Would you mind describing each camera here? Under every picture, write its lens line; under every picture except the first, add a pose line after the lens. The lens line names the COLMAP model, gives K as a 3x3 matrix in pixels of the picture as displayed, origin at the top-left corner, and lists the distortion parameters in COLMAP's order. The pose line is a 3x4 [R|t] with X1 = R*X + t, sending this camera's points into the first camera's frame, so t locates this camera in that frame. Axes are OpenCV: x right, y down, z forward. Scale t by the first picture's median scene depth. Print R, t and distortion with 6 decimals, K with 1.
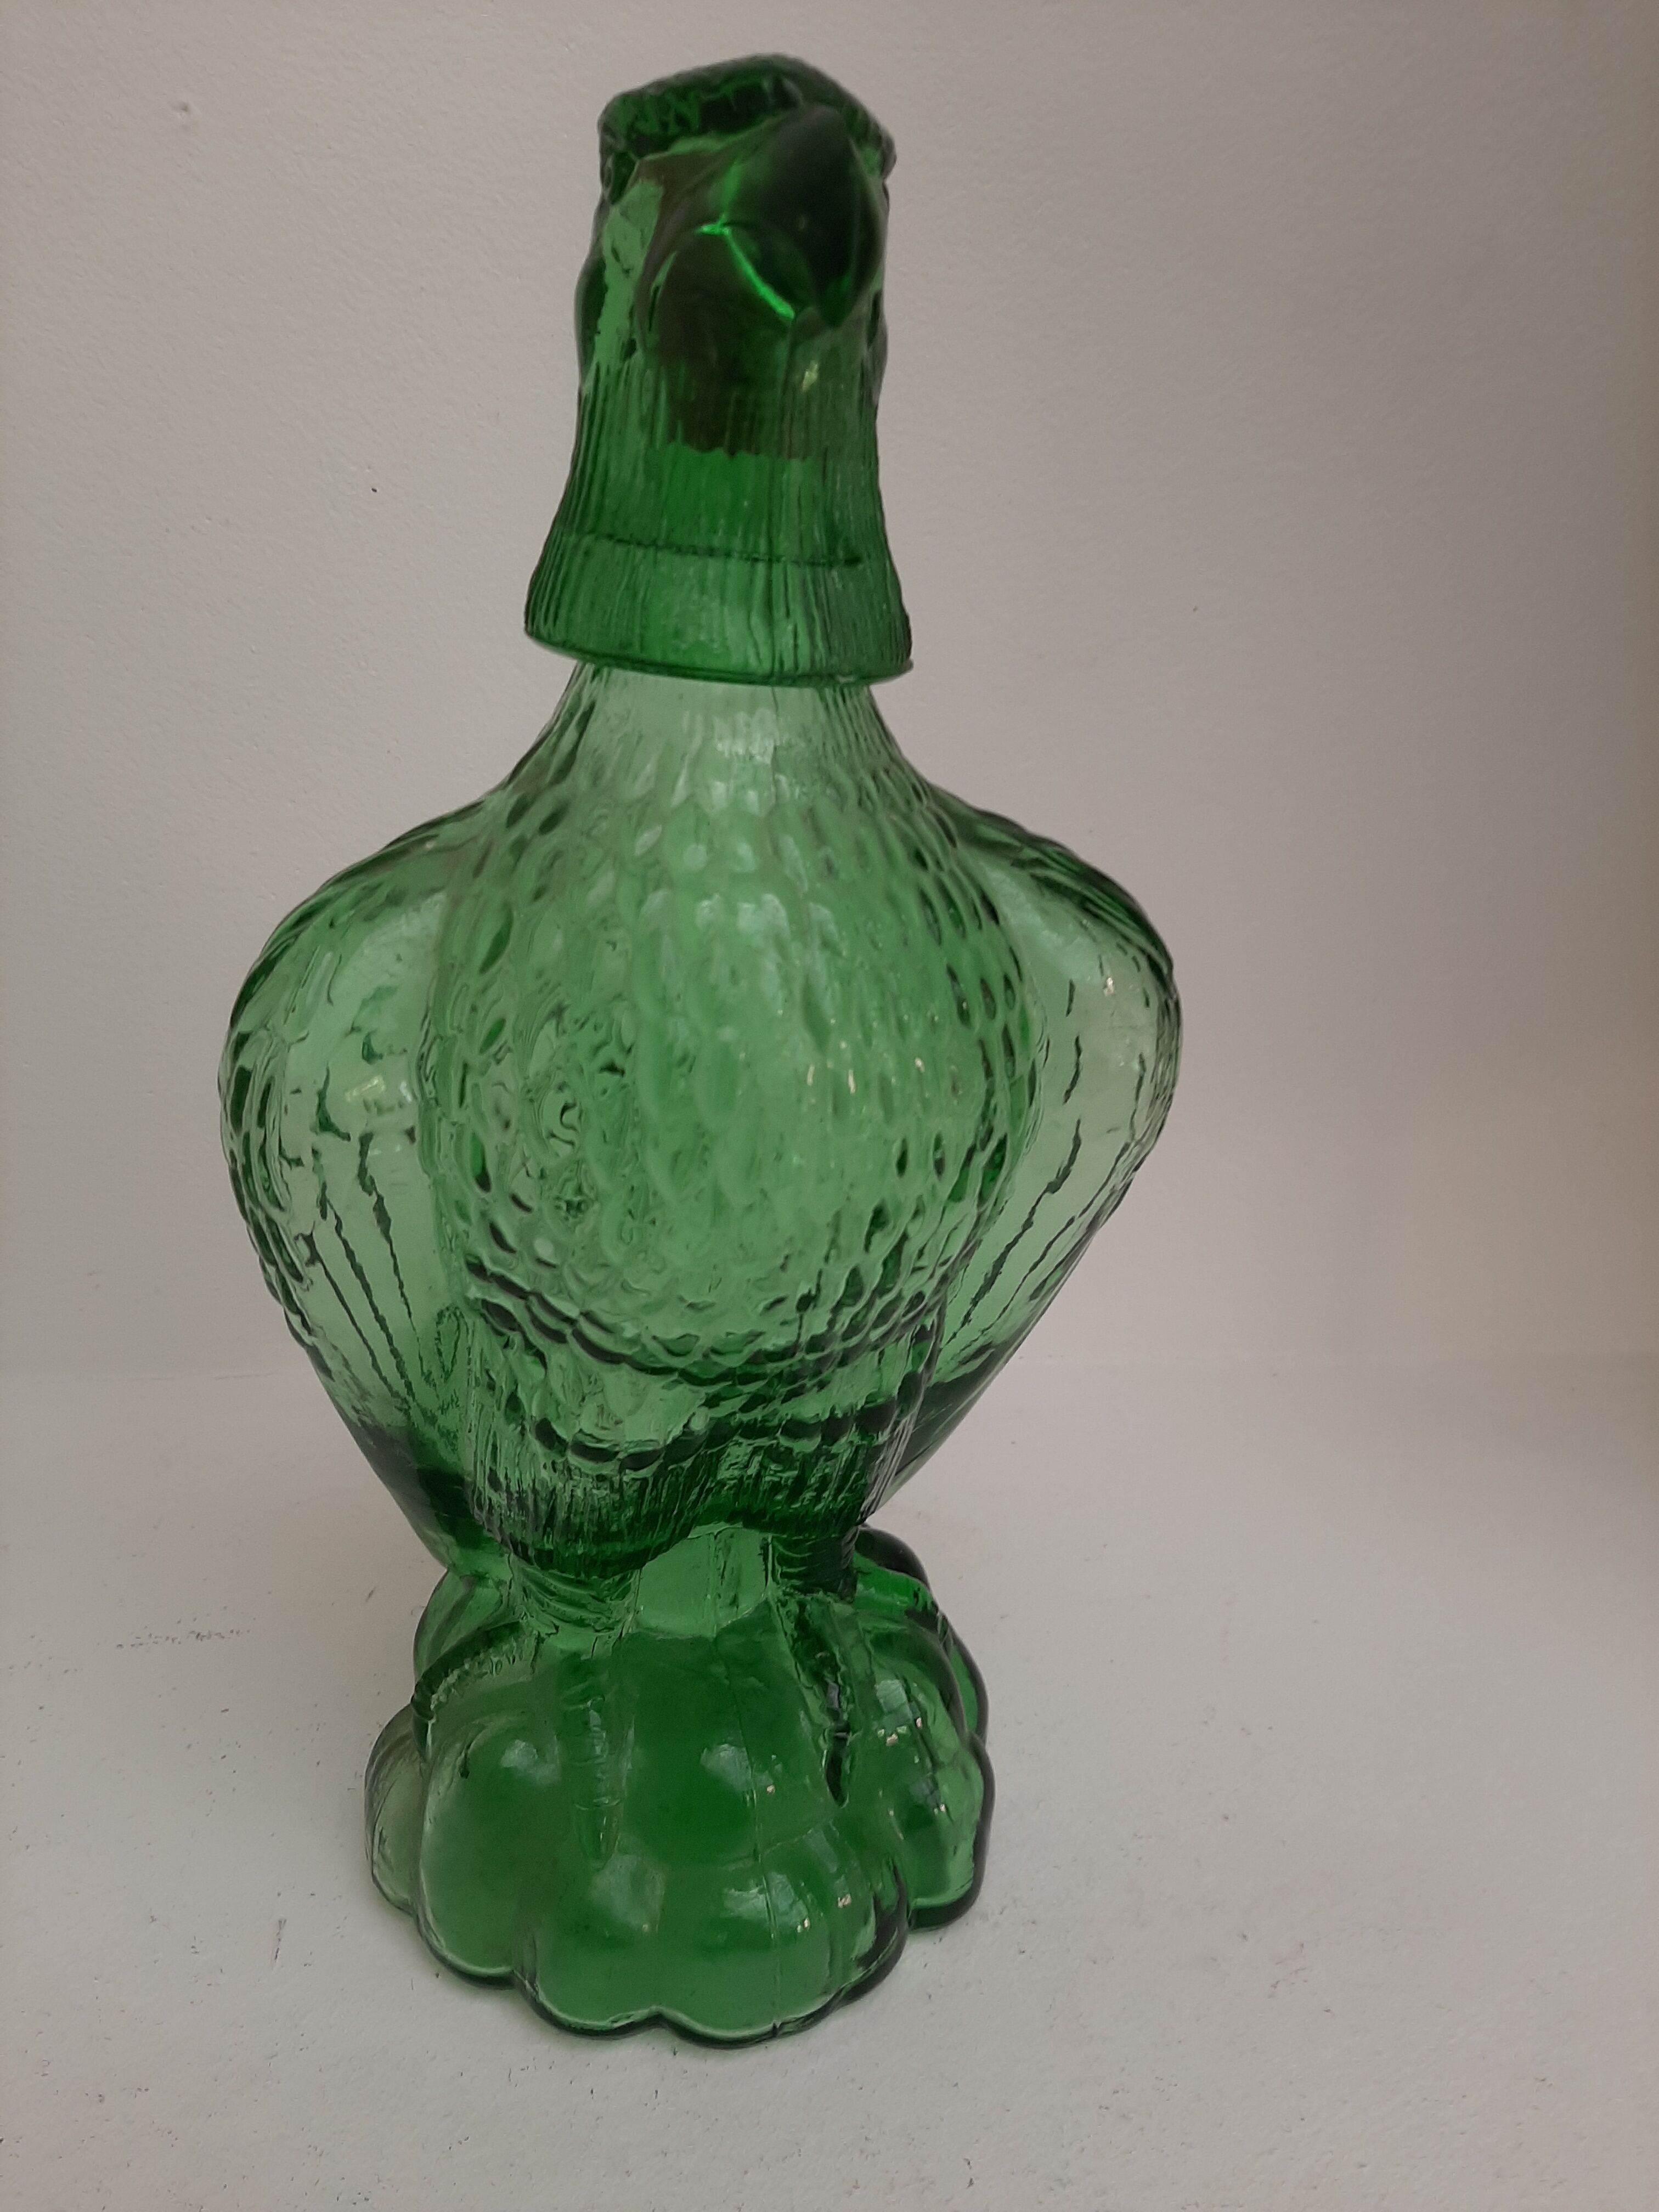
lens RADIAL K [[1837.3, 0, 834.4], [0, 1837.3, 1110.8], [0, 0, 1]] dist [0.076077, -0.084372]
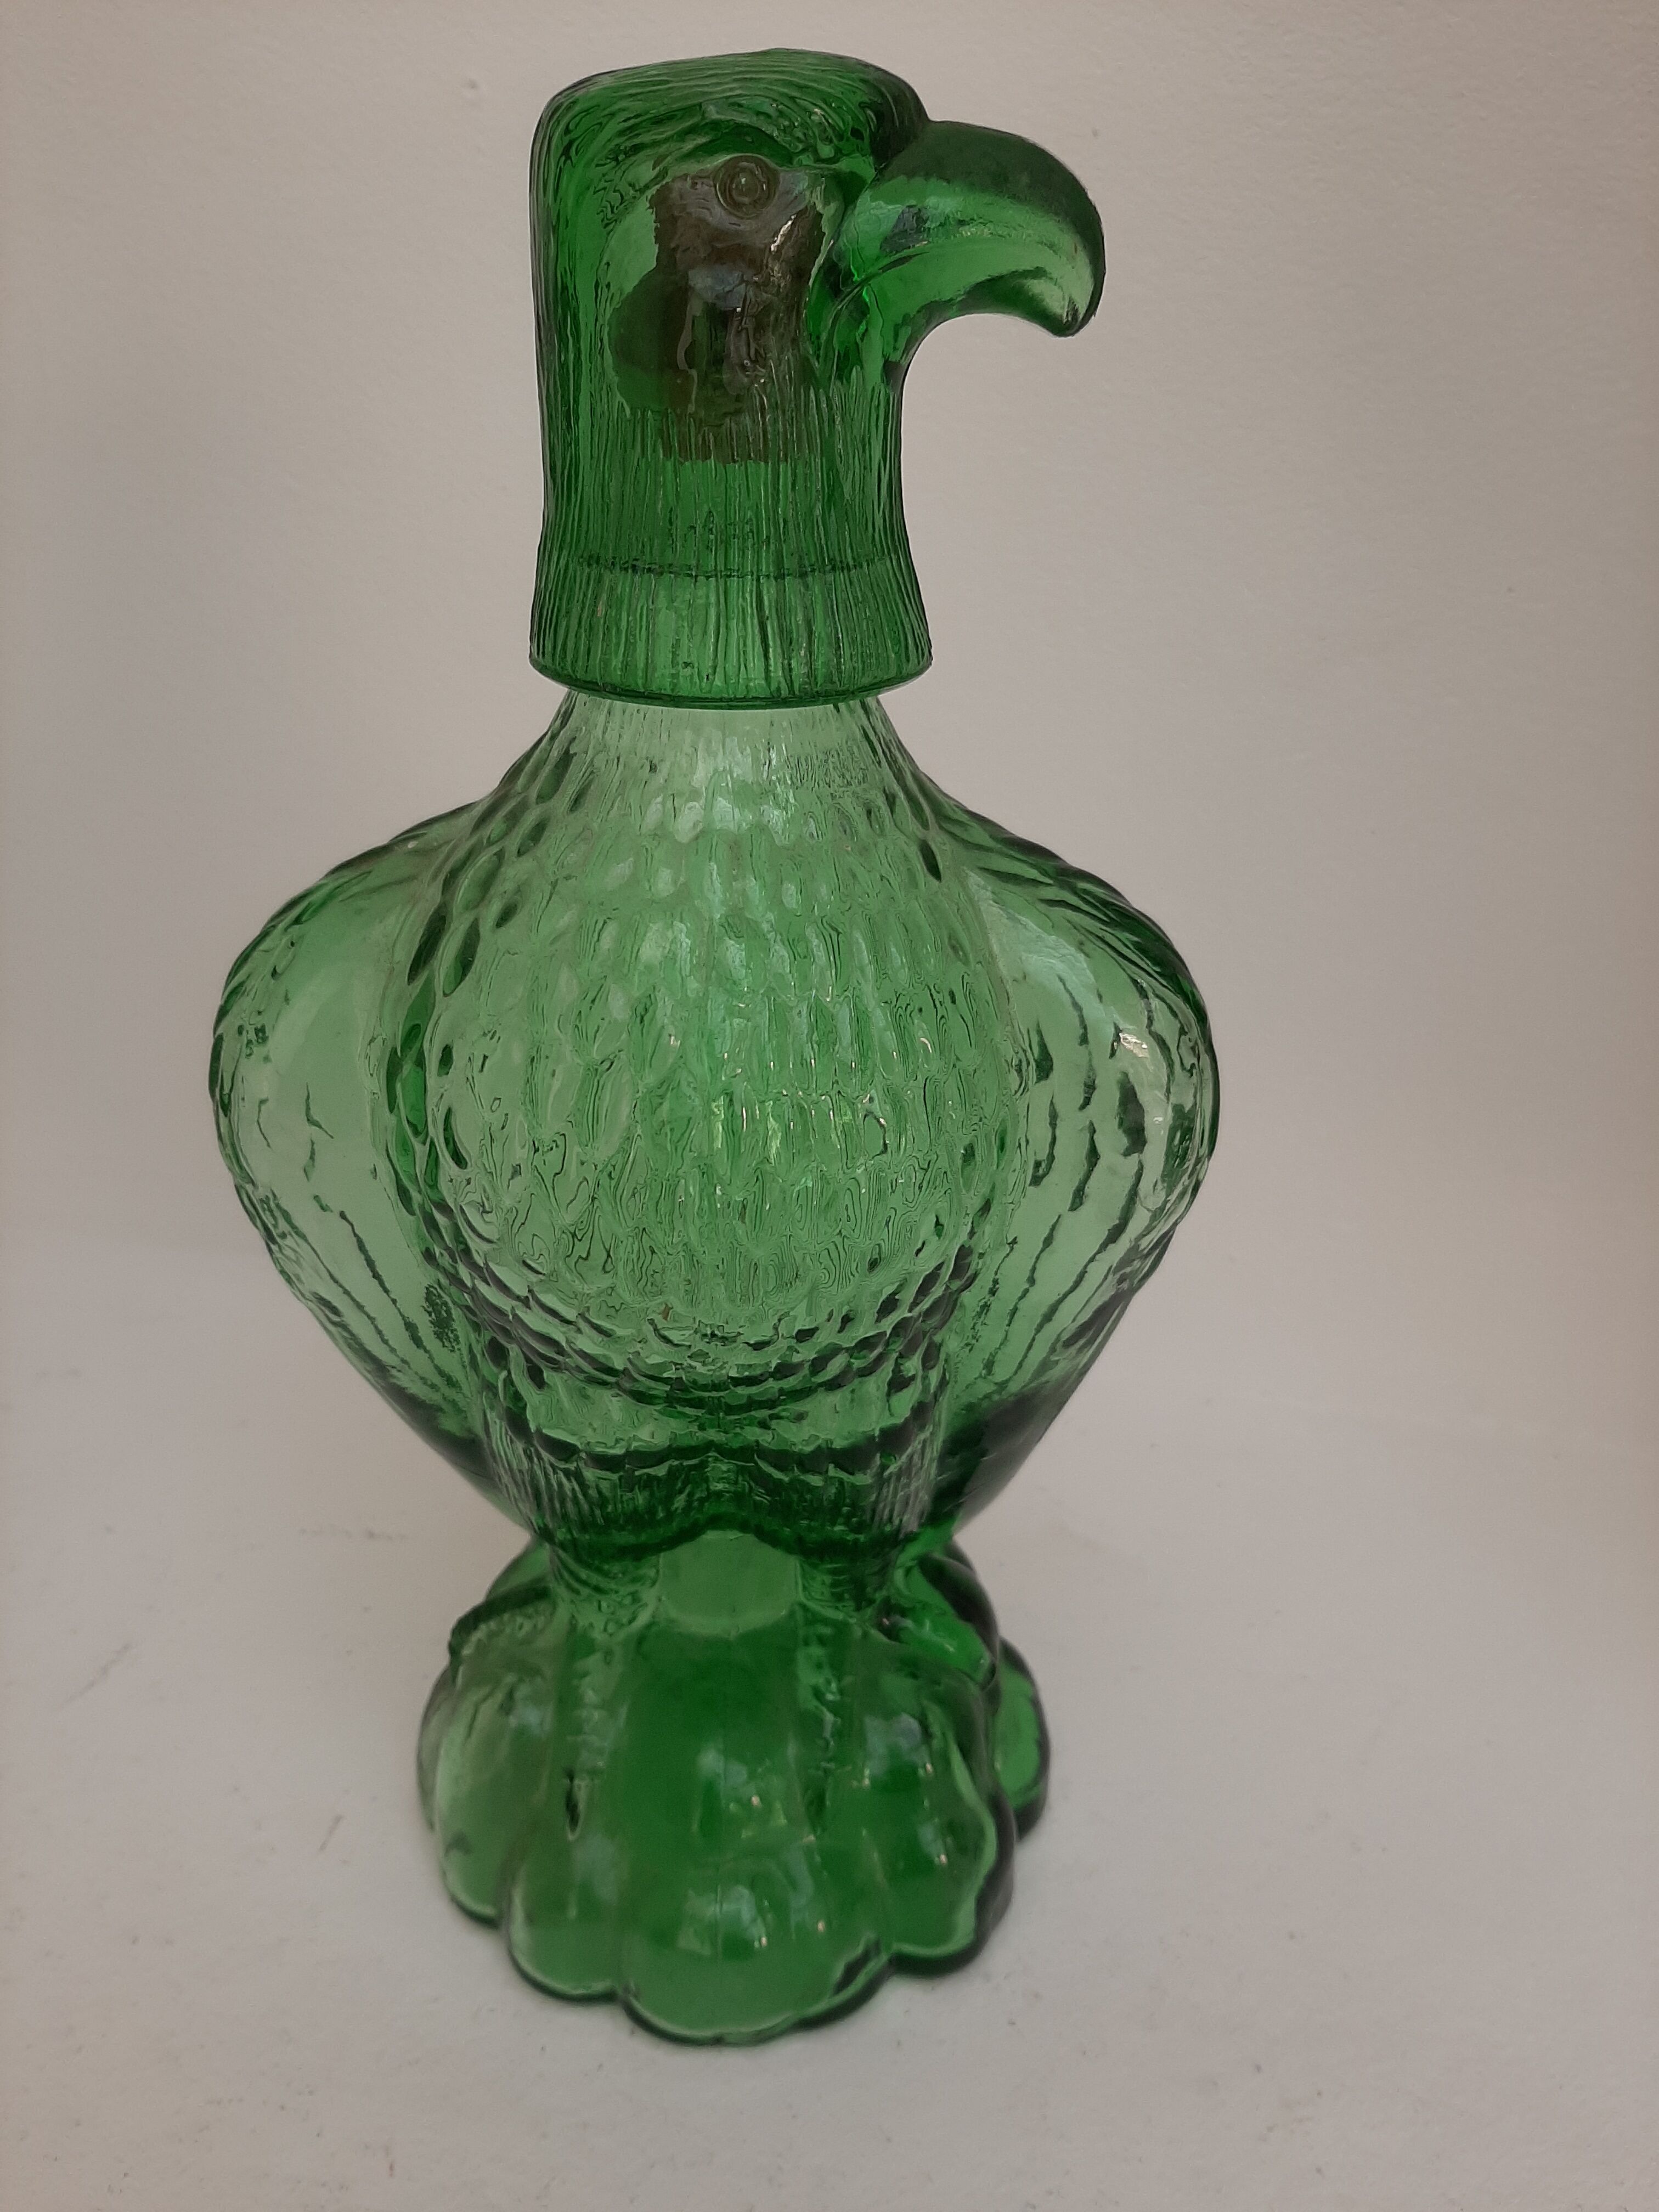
lens RADIAL K [[1837.3, 0, 813.8], [0, 1837.3, 1105.1], [0, 0, 1]] dist [0.076077, -0.084372]
pose [[0.951705, 0.109912, -0.286664, 0.245109], [-0.098542, 0.993675, 0.053841, -0.063375], [0.290768, -0.022993, 0.956517, 0.070968]]
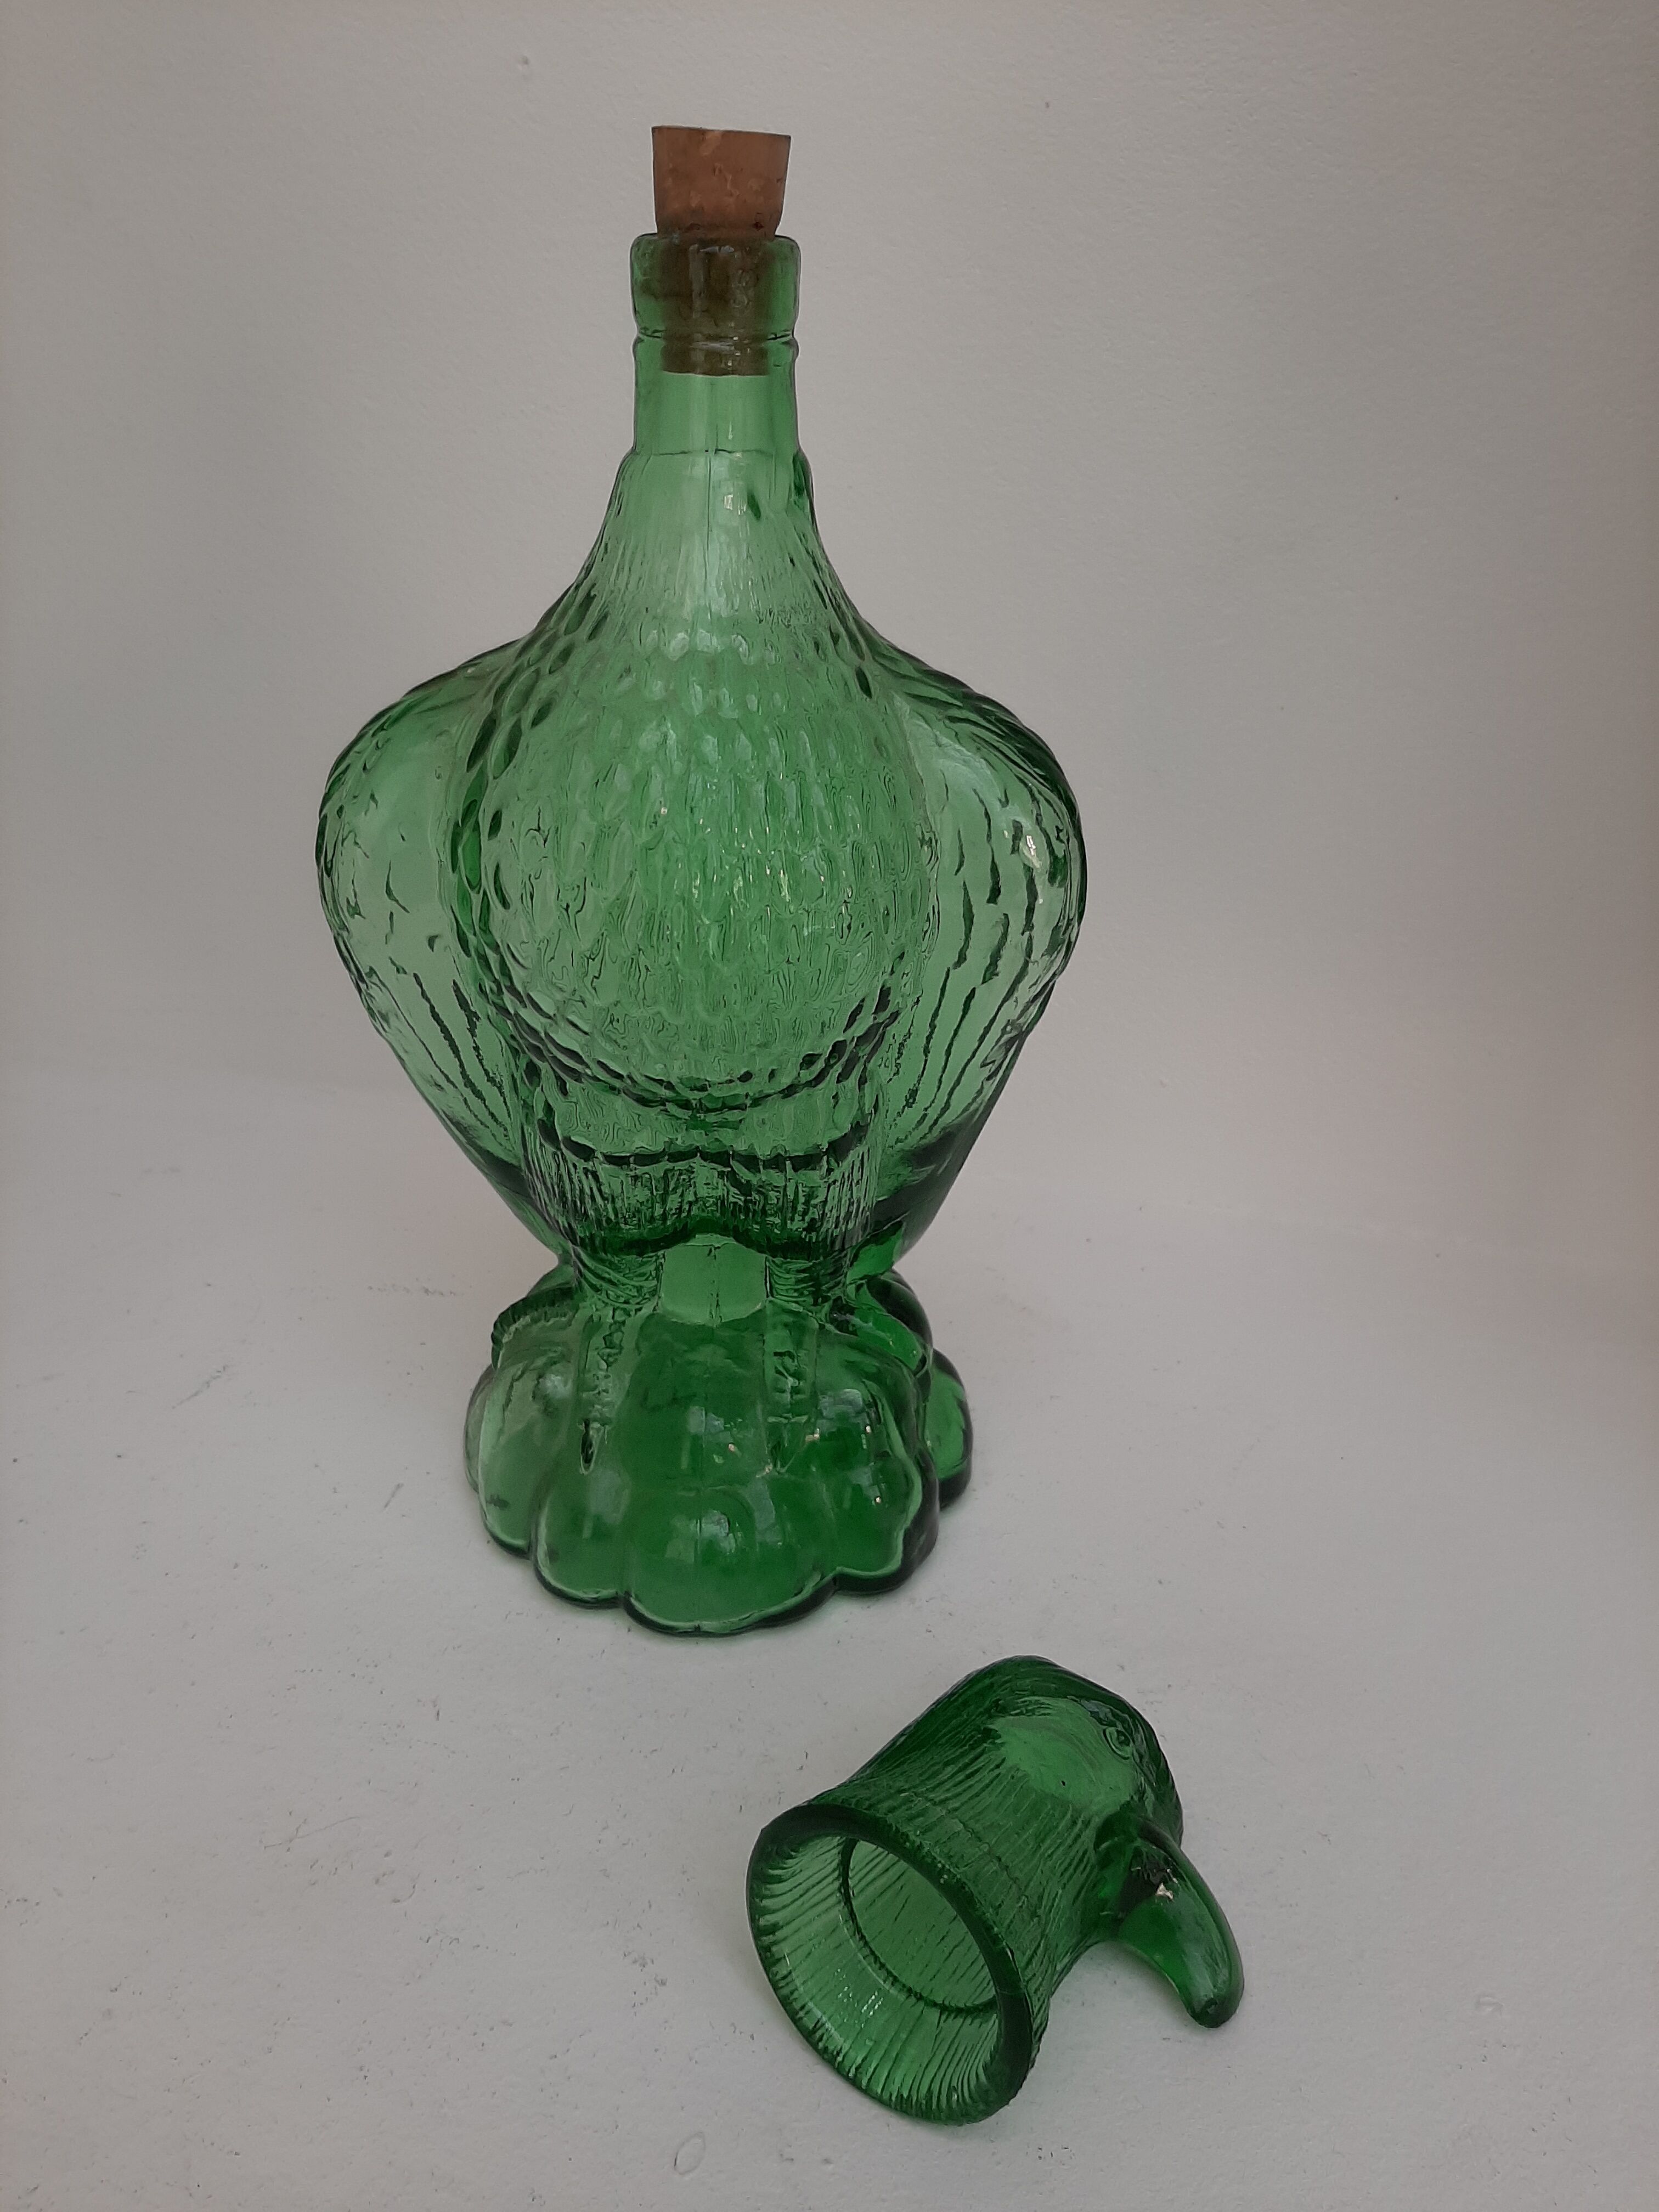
lens RADIAL K [[1837.3, 0, 784.2], [0, 1837.3, 1085.6], [0, 0, 1]] dist [0.076077, -0.084372]
pose [[0.938922, 0.131600, -0.317973, 0.375286], [-0.113013, 0.990660, 0.076297, 0.022053], [0.325043, -0.035702, 0.945025, -0.164763]]
